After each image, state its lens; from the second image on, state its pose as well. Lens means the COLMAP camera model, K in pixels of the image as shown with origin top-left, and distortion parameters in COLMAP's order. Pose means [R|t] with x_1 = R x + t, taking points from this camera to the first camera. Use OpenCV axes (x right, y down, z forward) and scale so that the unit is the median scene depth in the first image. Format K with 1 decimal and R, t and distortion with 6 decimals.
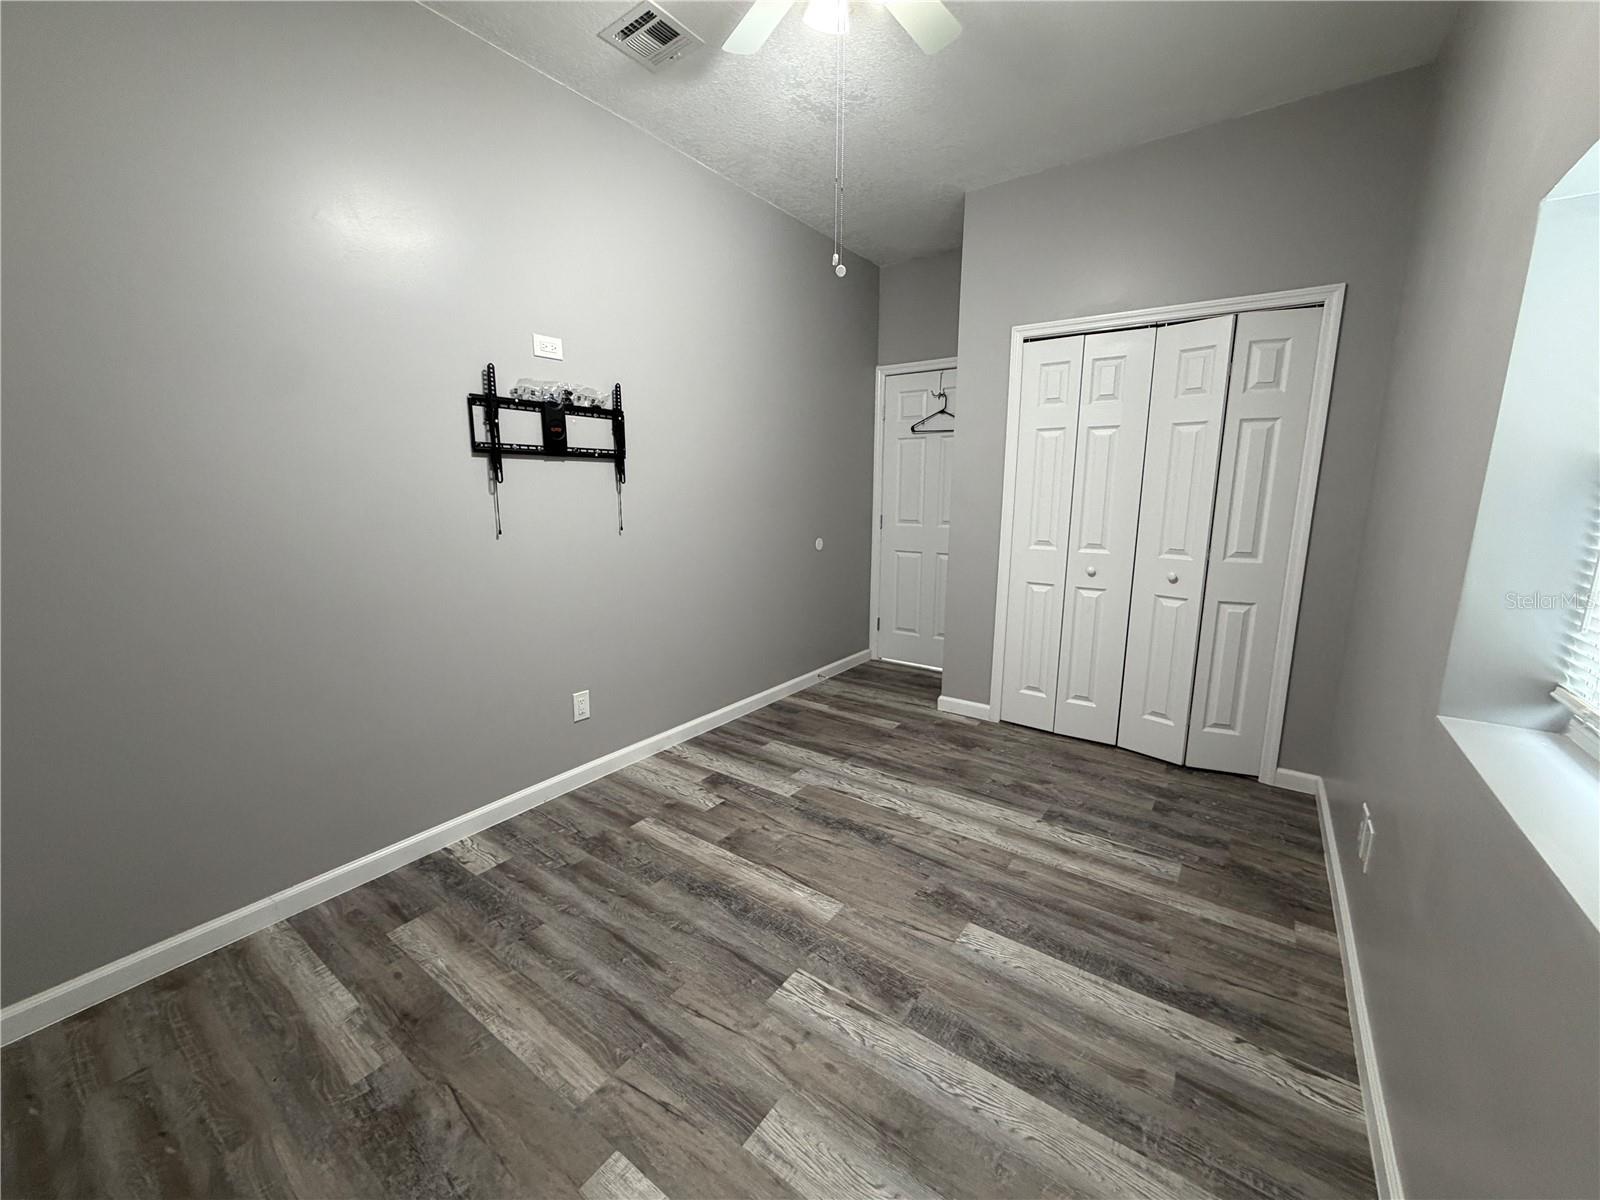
lens RADIAL K [[638.3, 0, 797.7], [0, 638.3, 599.6], [0, 0, 1]] dist [-0.000458, 0.000211]
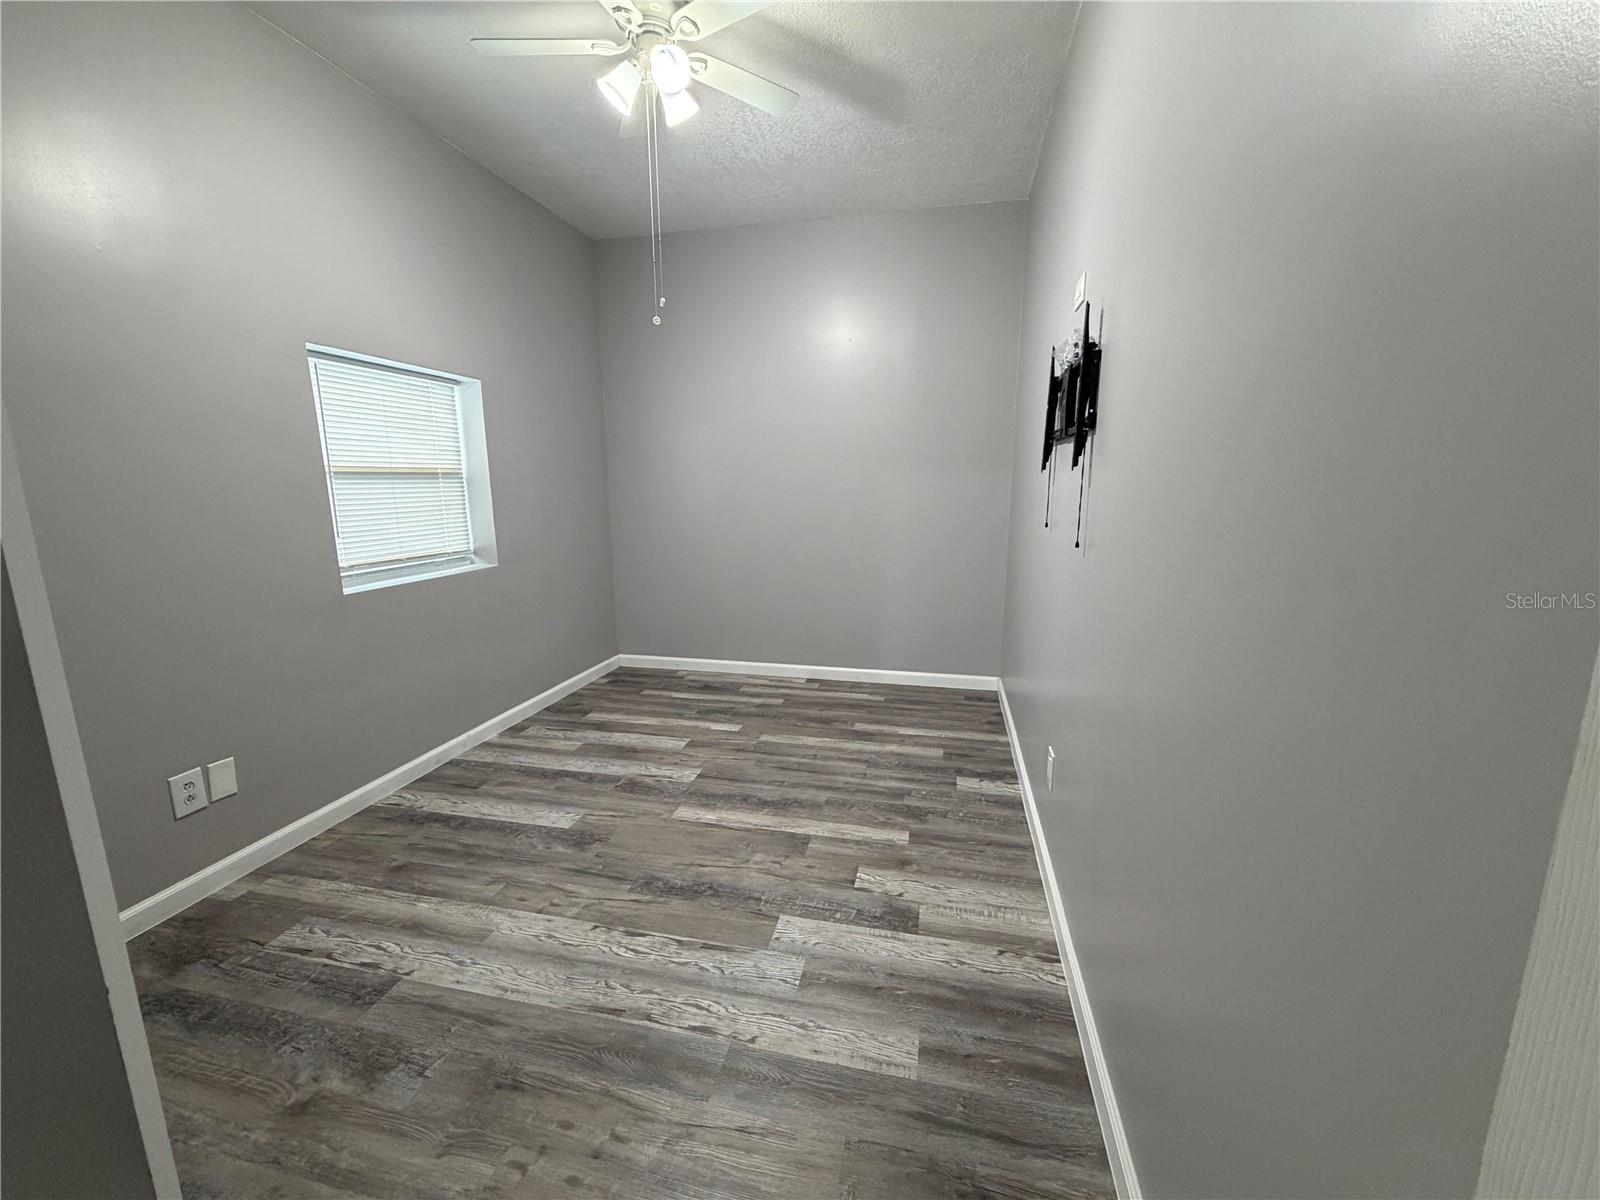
lens RADIAL K [[638.3, 0, 797.7], [0, 638.3, 599.6], [0, 0, 1]] dist [-0.000458, 0.000211]
pose [[-0.921731, 0.073241, -0.380851, 0.255229], [-0.065789, 0.938247, 0.339654, -0.314008], [0.382209, 0.338125, -0.859993, 1.798092]]
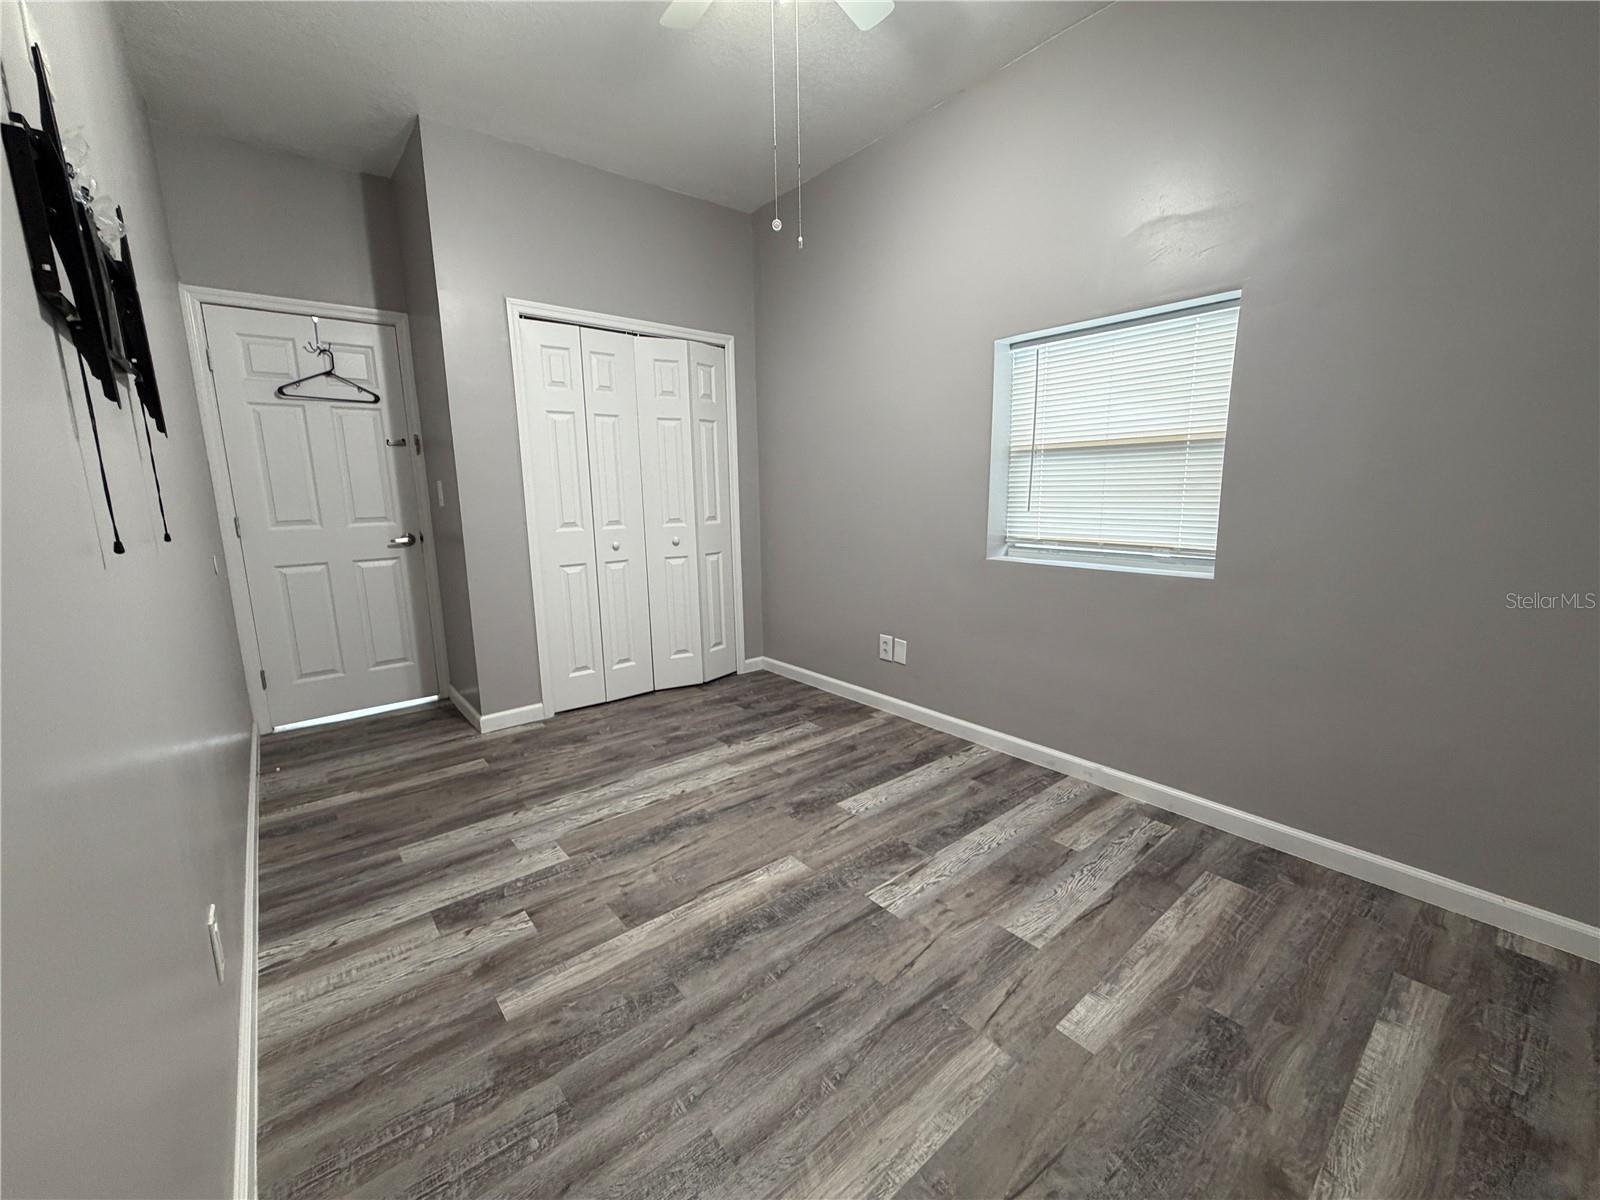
lens RADIAL K [[638.3, 0, 797.7], [0, 638.3, 599.6], [0, 0, 1]] dist [-0.000458, 0.000211]
pose [[0.250433, -0.176380, 0.951931, -0.752844], [0.186998, 0.973561, 0.131192, -0.055706], [-0.949902, 0.145155, 0.276795, 0.572699]]
